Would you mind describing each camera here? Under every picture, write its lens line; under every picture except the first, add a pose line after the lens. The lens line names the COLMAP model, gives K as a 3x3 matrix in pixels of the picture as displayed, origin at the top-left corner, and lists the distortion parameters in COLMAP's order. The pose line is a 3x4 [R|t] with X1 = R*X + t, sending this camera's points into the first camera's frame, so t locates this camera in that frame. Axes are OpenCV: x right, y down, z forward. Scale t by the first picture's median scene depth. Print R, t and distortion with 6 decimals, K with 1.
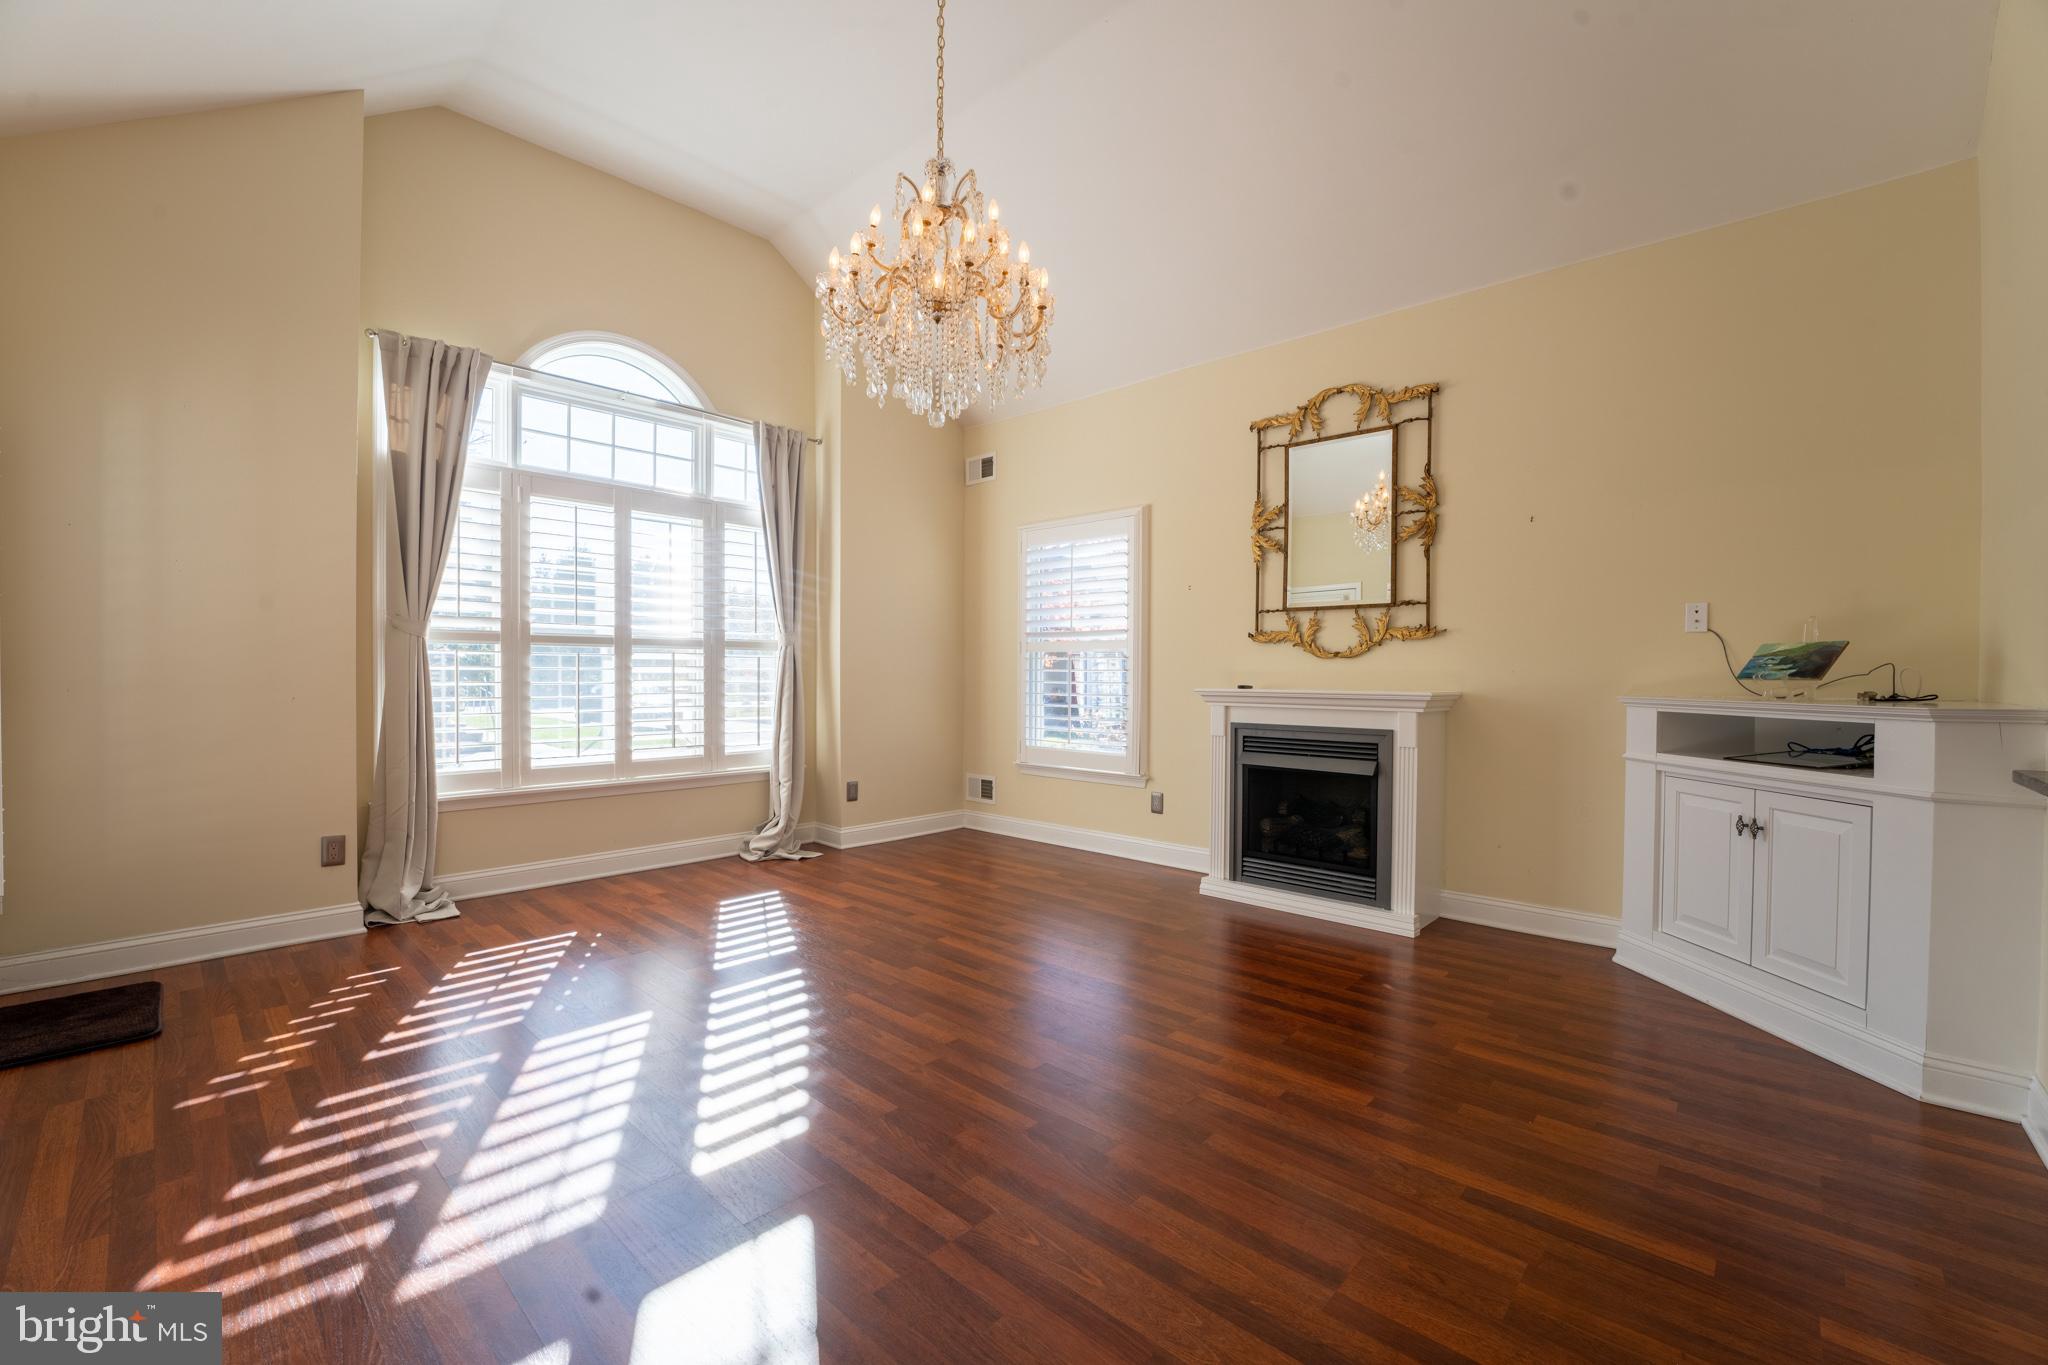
lens RADIAL K [[862.9, 0, 1024.0], [0, 862.9, 682.5], [0, 0, 1]] dist [0.000976, 0.000243]
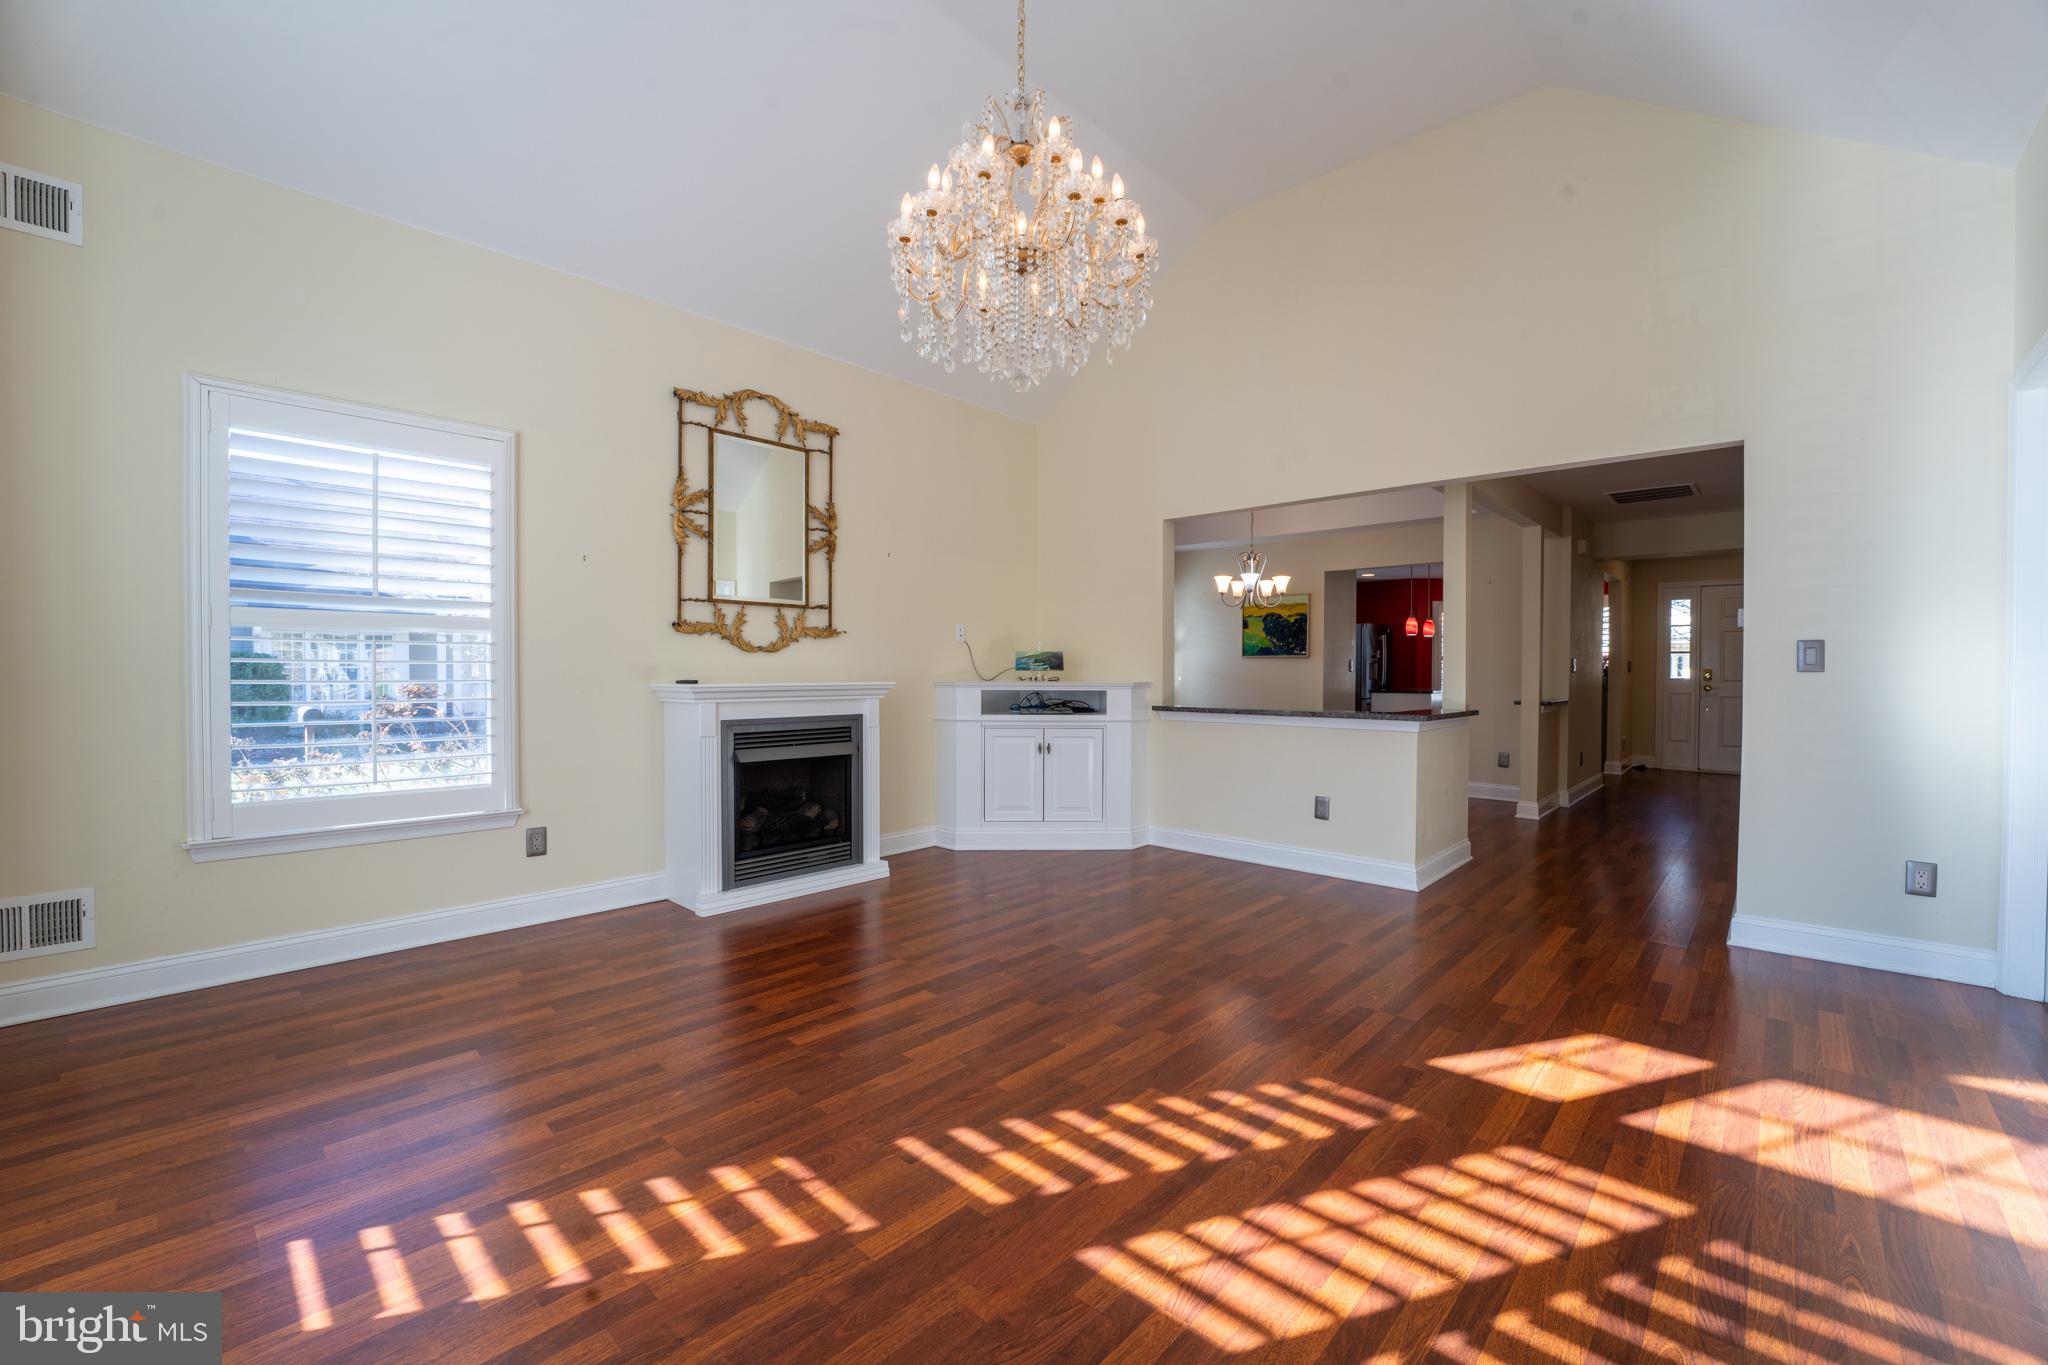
lens RADIAL K [[839.3, 0, 1024.0], [0, 839.3, 682.5], [0, 0, 1]] dist [-0.001899, -0.000205]
pose [[0.011469, -0.025606, 0.999606, -0.669482], [0.002945, 0.999669, 0.025573, -0.016847], [-0.999930, 0.002650, 0.011540, 0.684755]]
